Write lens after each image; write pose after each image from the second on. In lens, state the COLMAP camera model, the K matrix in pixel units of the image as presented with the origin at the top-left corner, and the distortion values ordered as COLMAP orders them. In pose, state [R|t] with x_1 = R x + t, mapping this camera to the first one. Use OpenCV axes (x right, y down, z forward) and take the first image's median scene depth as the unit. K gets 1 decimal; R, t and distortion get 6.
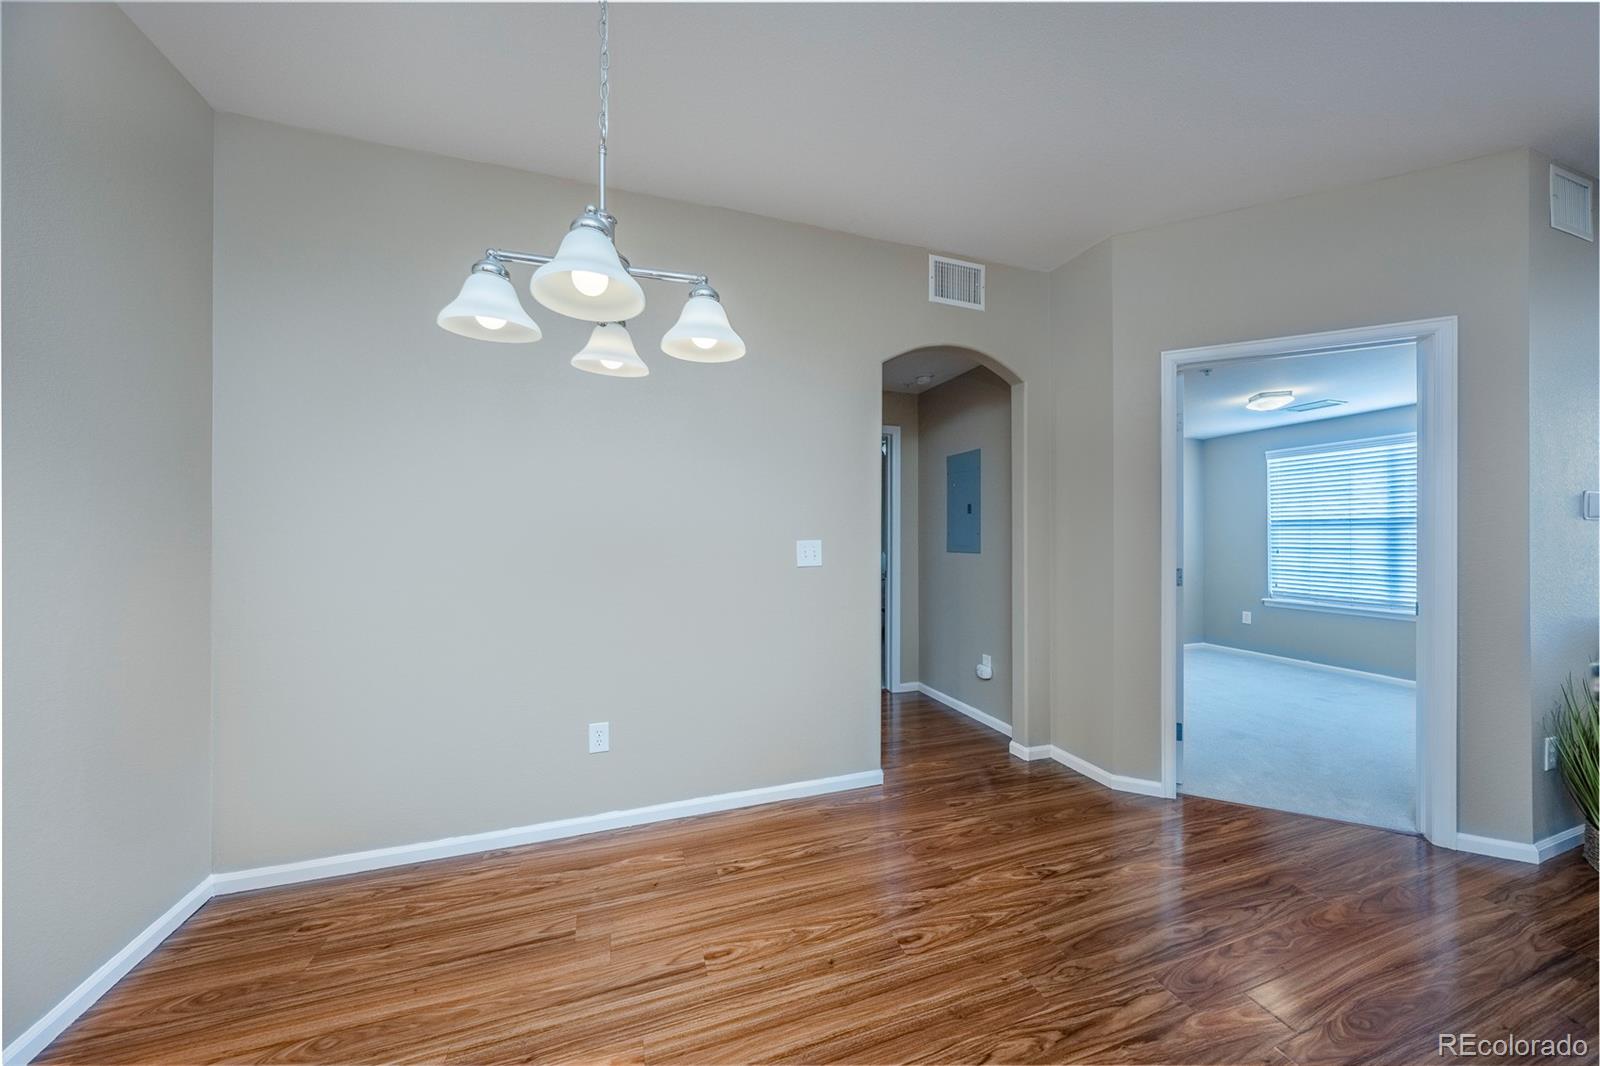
lens RADIAL K [[545.6, 0, 803.6], [0, 545.6, 530.2], [0, 0, 1]] dist [-0.003179, 0.000110]
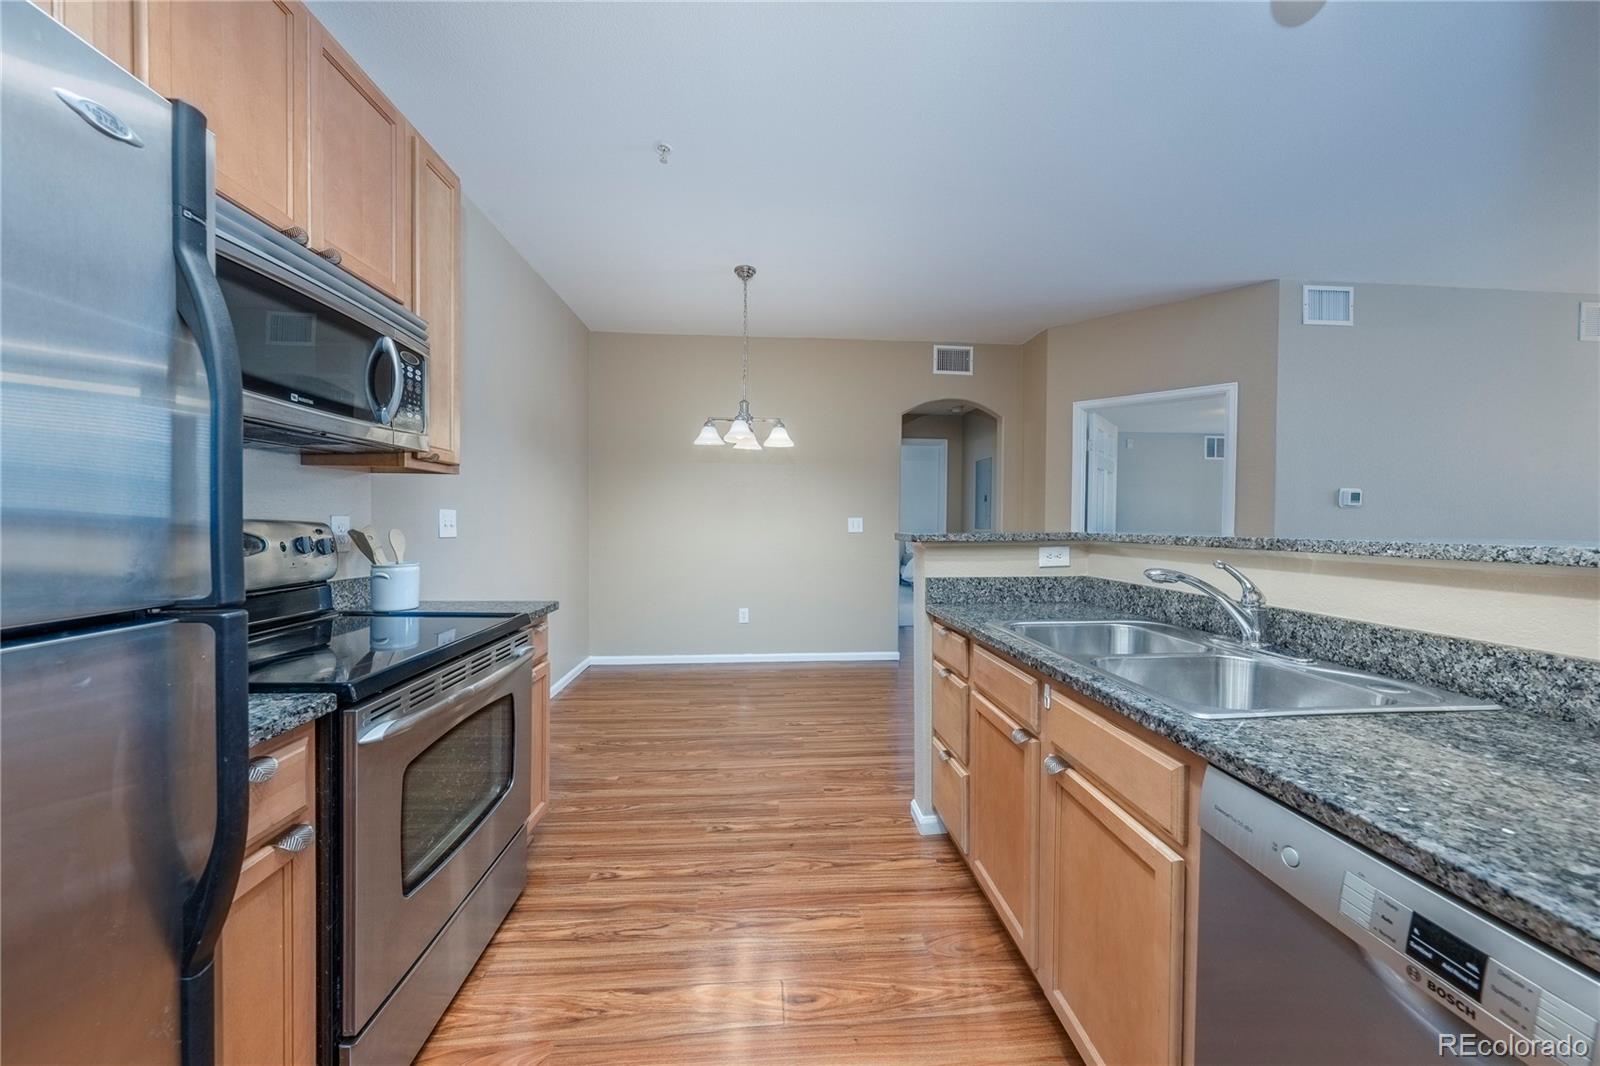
lens RADIAL K [[545.6, 0, 803.6], [0, 545.6, 530.2], [0, 0, 1]] dist [-0.003179, 0.000110]
pose [[0.967456, 0.012118, -0.252750, 0.453952], [-0.005946, 0.999666, 0.025170, 0.021991], [0.252970, -0.022848, 0.967204, -1.169418]]
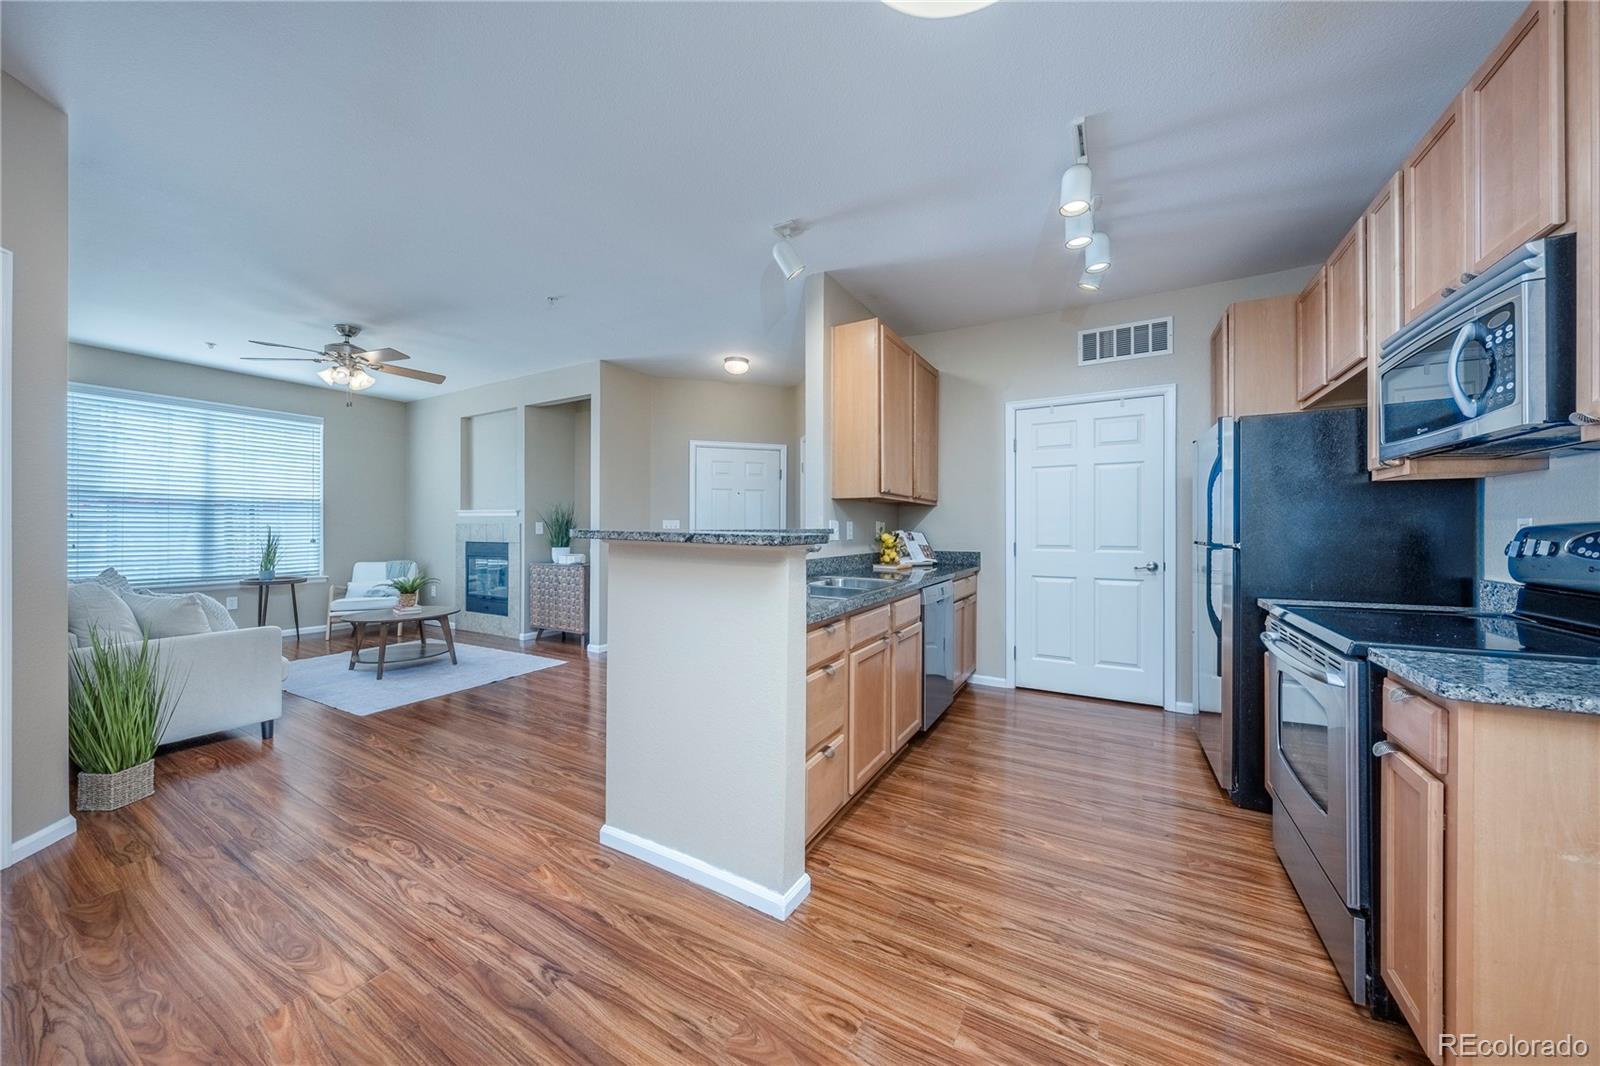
lens RADIAL K [[545.6, 0, 803.6], [0, 545.6, 530.2], [0, 0, 1]] dist [-0.003179, 0.000110]
pose [[-0.661504, -0.003039, 0.749935, -0.365210], [-0.006351, 0.999979, -0.001550, 0.053355], [-0.749915, -0.005788, -0.661509, 0.785183]]
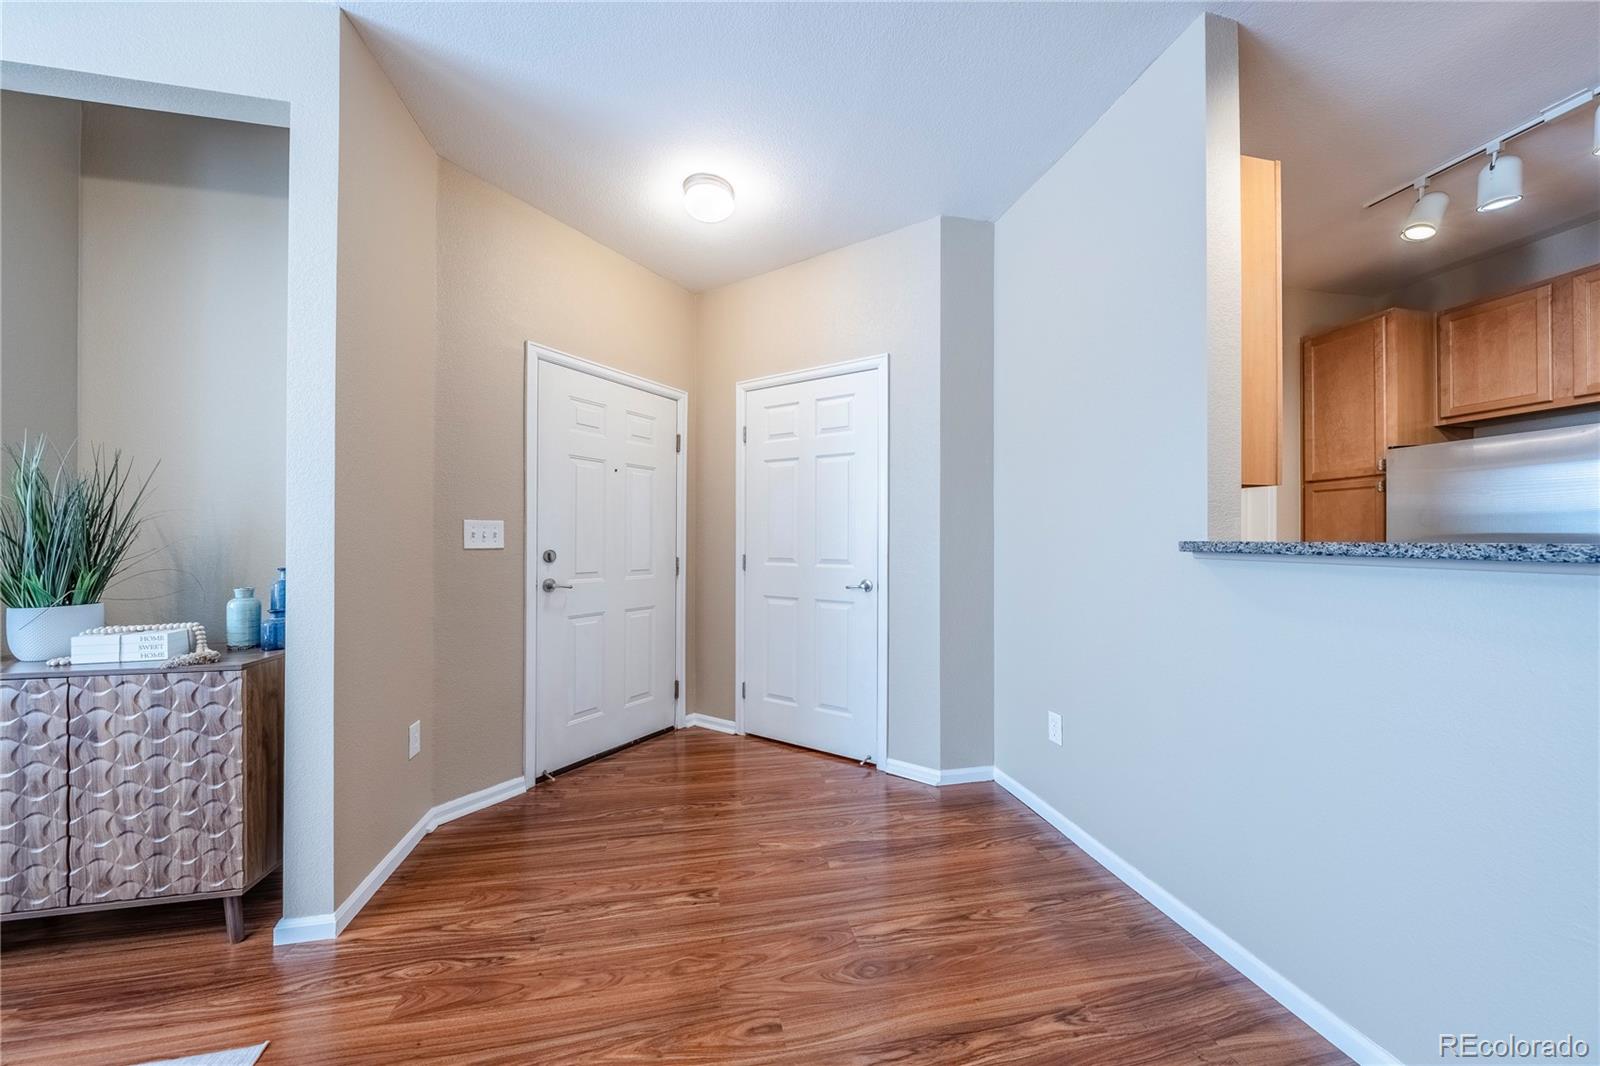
lens RADIAL K [[555.4, 0, 802.3], [0, 555.4, 540.0], [0, 0, 1]] dist [-0.002707, 0.000020]
pose [[-0.992700, -0.003225, 0.120570, 1.677369], [-0.003972, 0.999974, -0.005956, 0.047739], [-0.120548, -0.006391, -0.992687, 0.504130]]
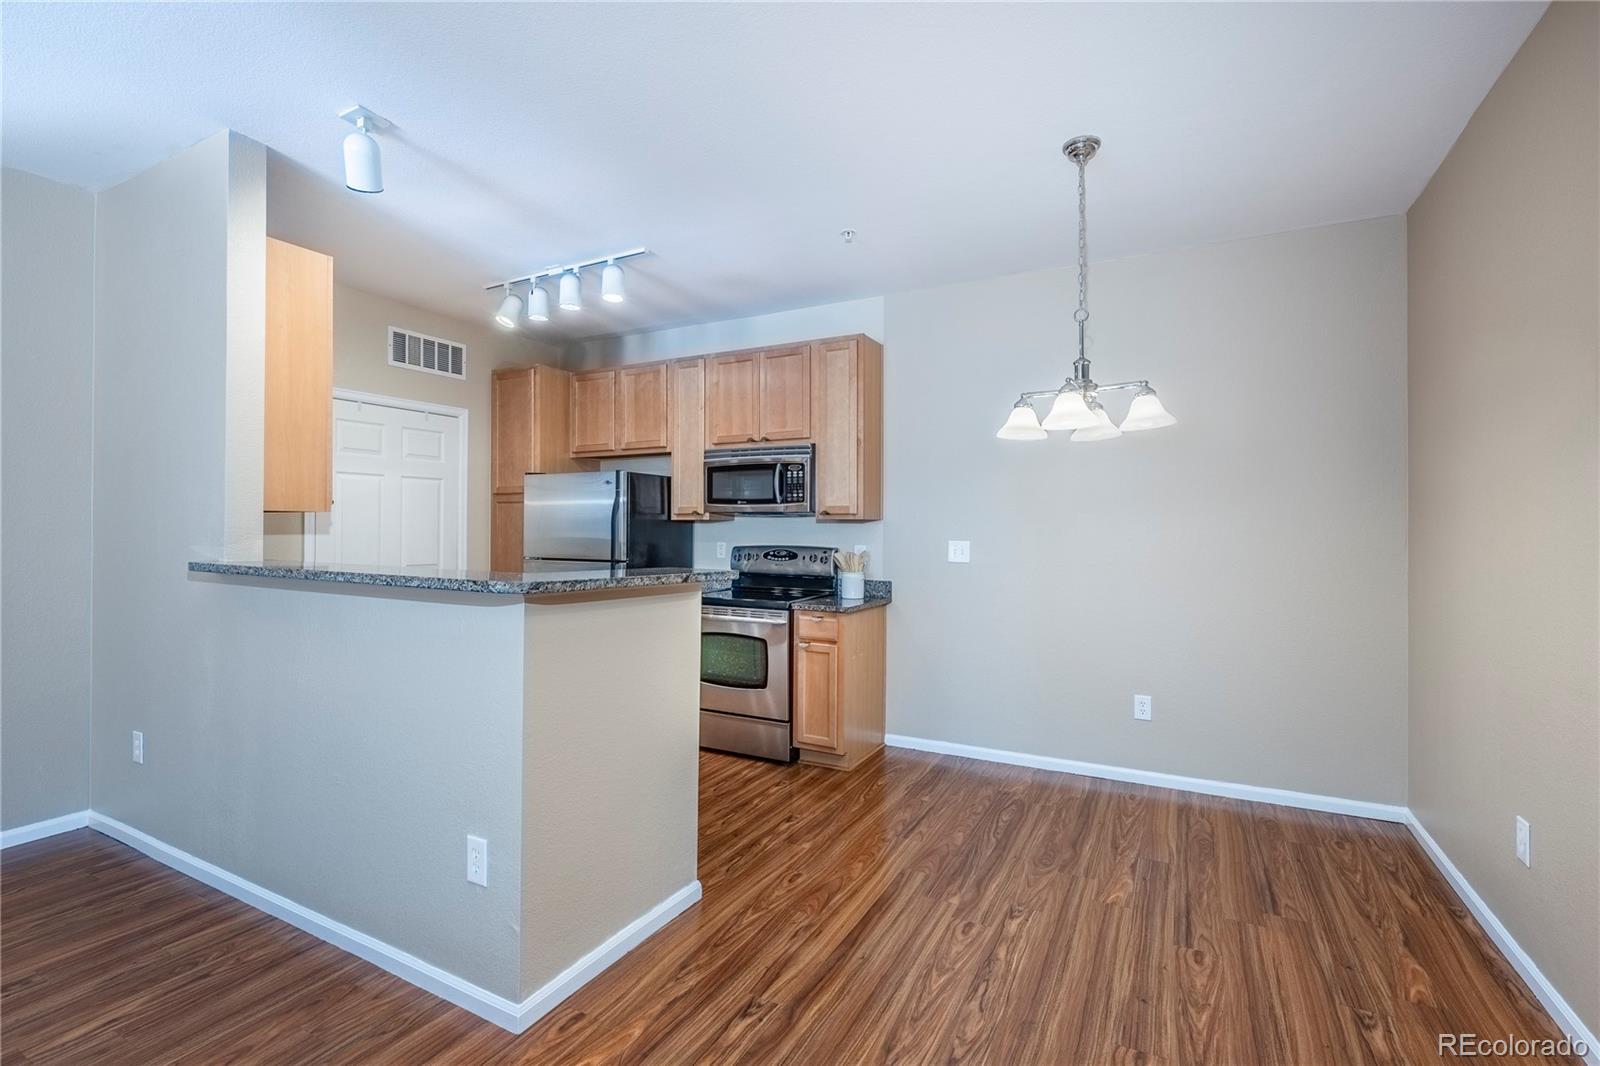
lens RADIAL K [[720.9, 0, 800.5], [0, 720.9, 528.6], [0, 0, 1]] dist [0.001705, 0.000481]
pose [[-0.730720, -0.005374, -0.682656, 1.258989], [-0.001448, 0.999979, -0.006322, -0.016823], [0.682676, -0.003631, -0.730712, 1.412026]]
